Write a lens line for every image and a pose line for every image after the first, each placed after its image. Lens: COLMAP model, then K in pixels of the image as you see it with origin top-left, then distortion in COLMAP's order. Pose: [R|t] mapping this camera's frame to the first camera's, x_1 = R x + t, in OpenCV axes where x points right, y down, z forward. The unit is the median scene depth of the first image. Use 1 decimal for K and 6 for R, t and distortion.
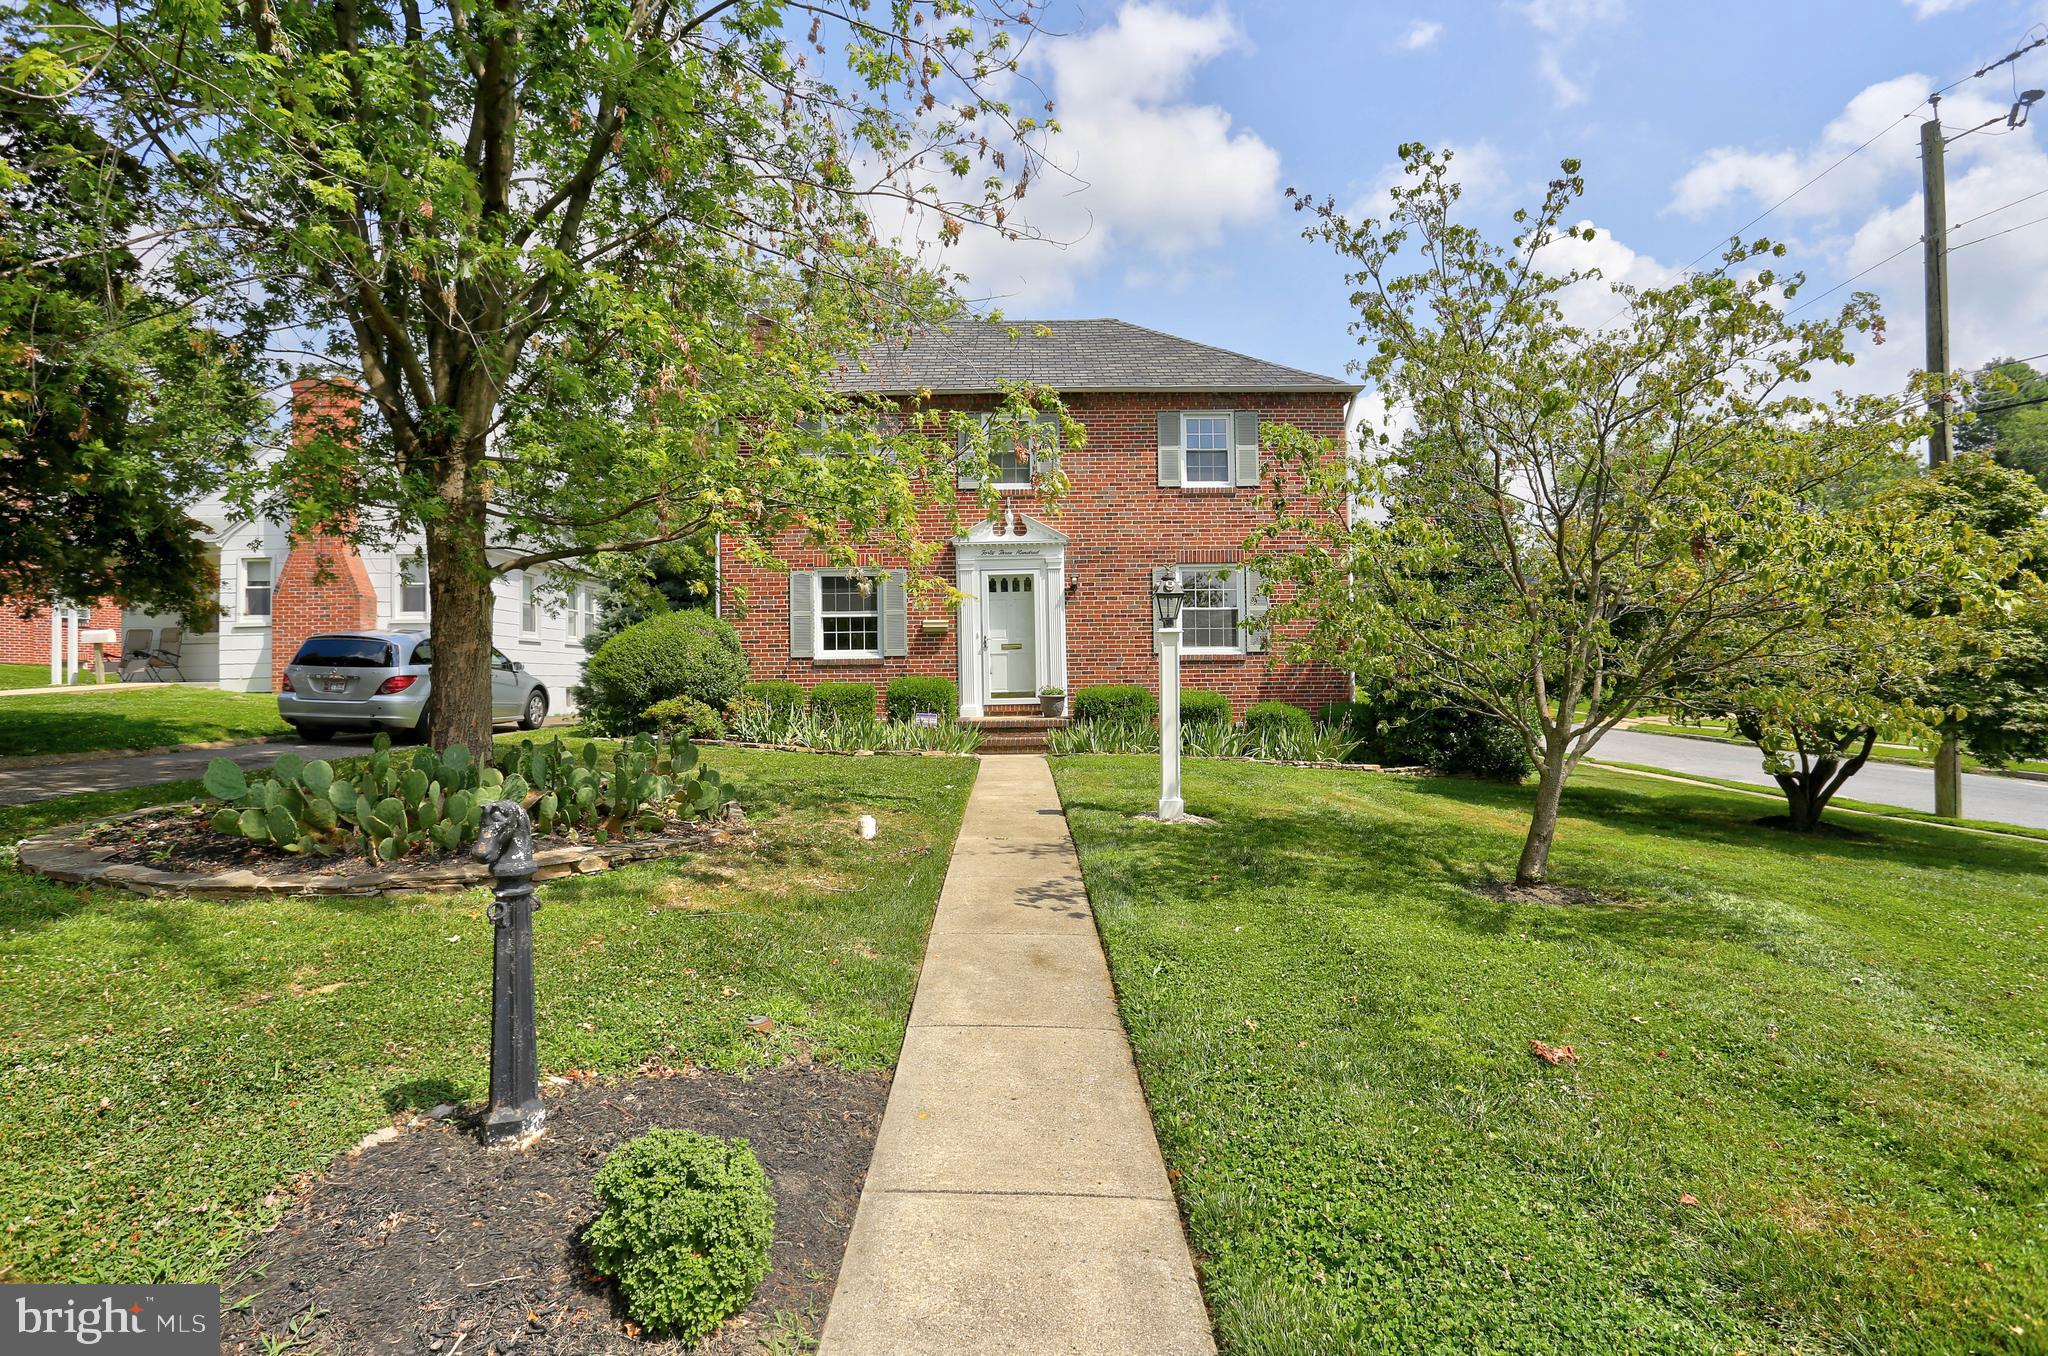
lens RADIAL K [[1005.1, 0, 1023.9], [0, 1005.1, 672.1], [0, 0, 1]] dist [-0.001634, -0.000076]
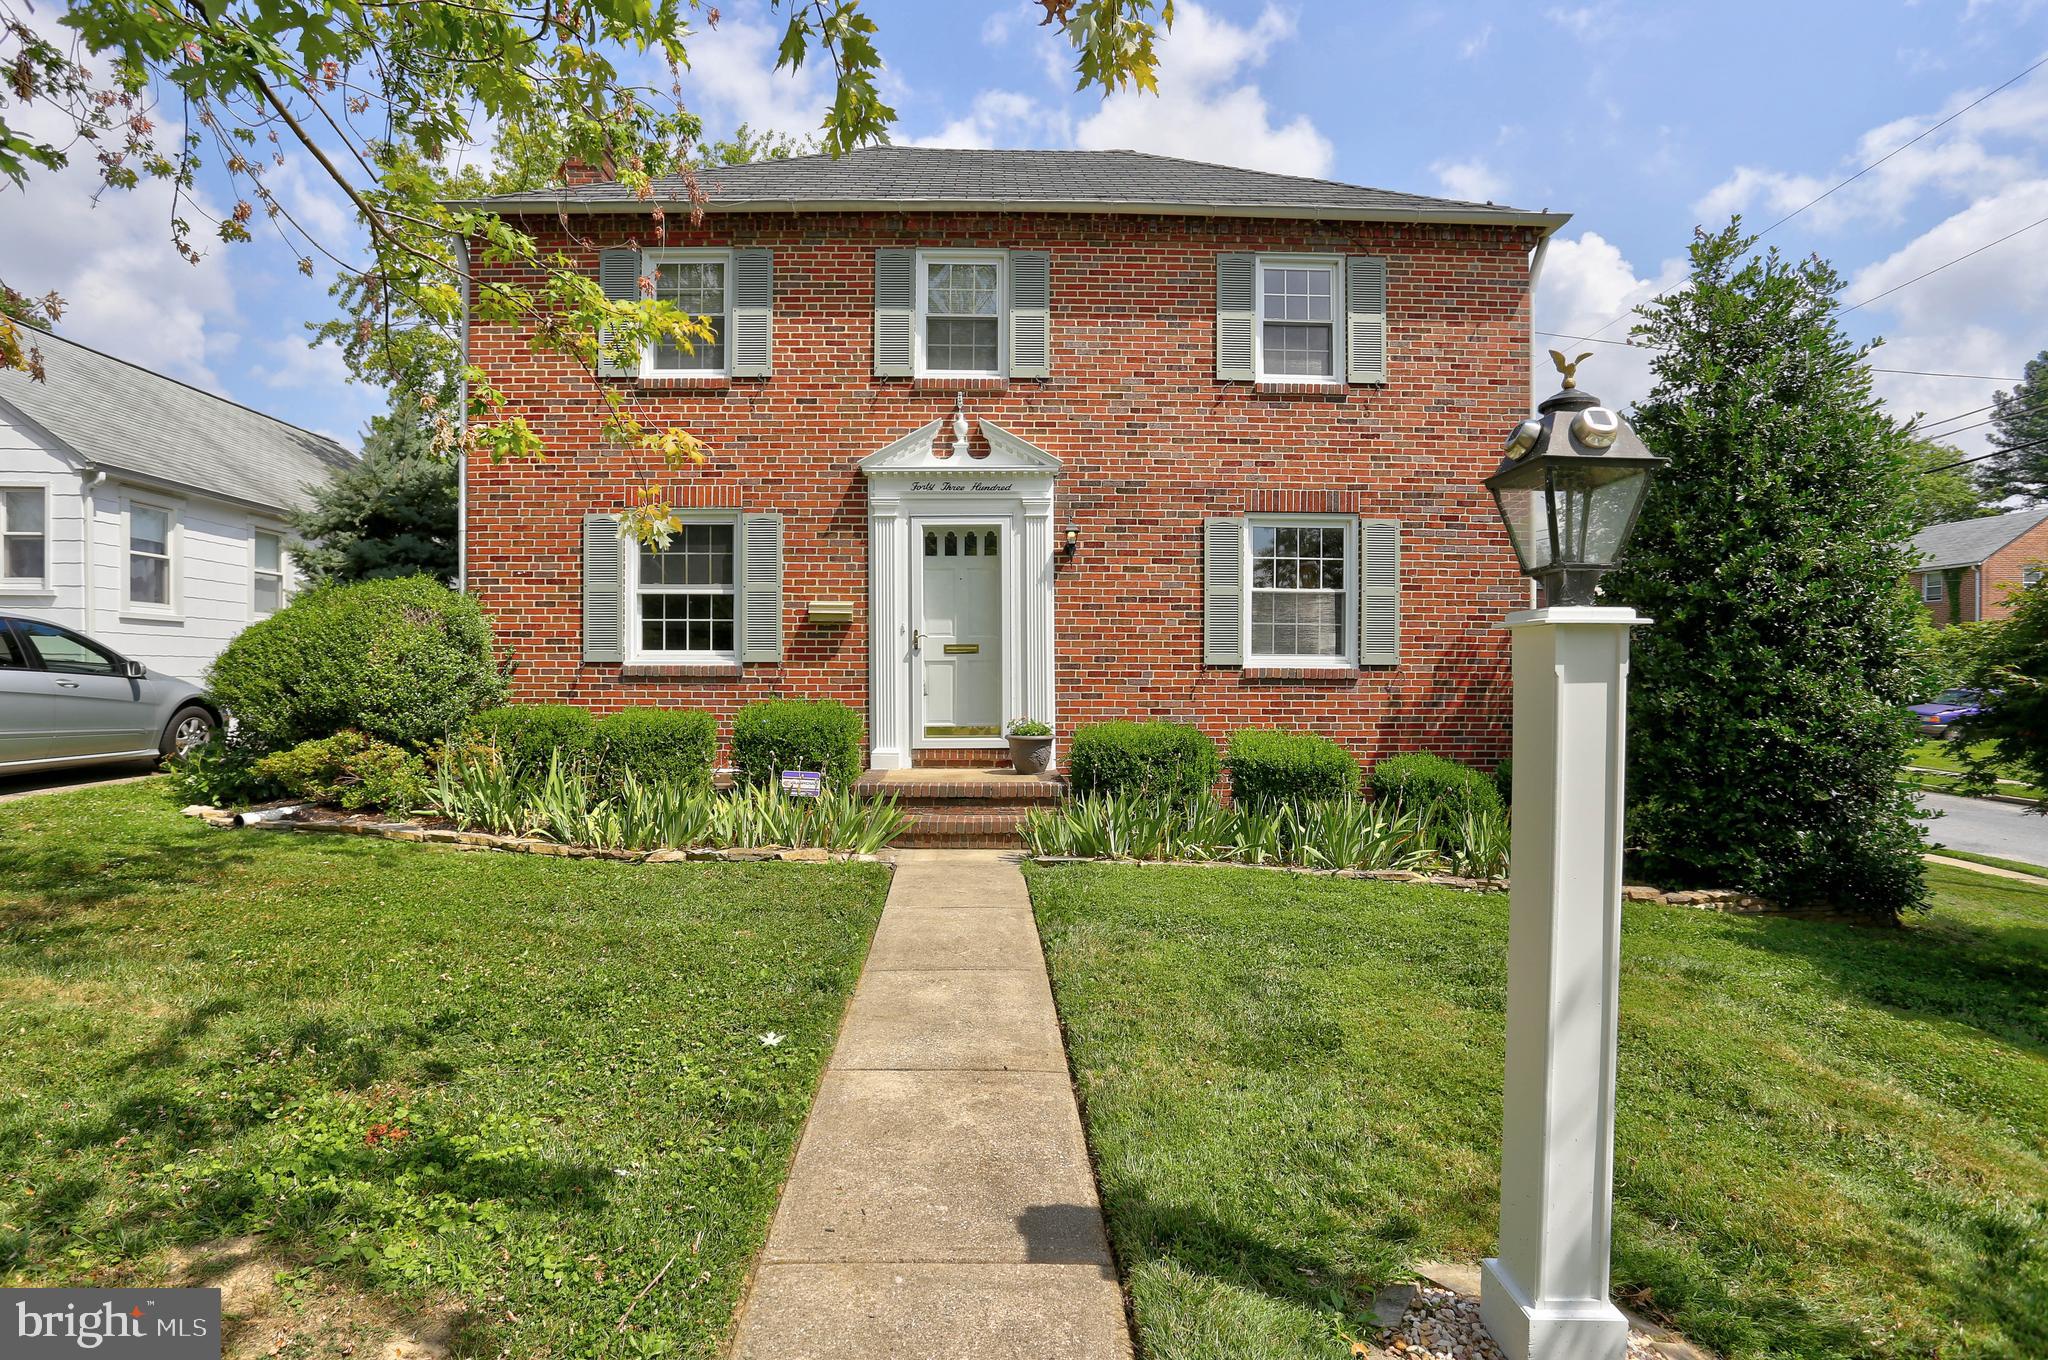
lens RADIAL K [[1005.1, 0, 1014.5], [0, 1005.1, 677.7], [0, 0, 1]] dist [-0.001634, -0.000076]
pose [[0.999371, 0.015072, 0.032085, 0.000046], [-0.015371, 0.999841, 0.009081, -0.014861], [-0.031943, -0.009568, 0.999444, 0.417480]]
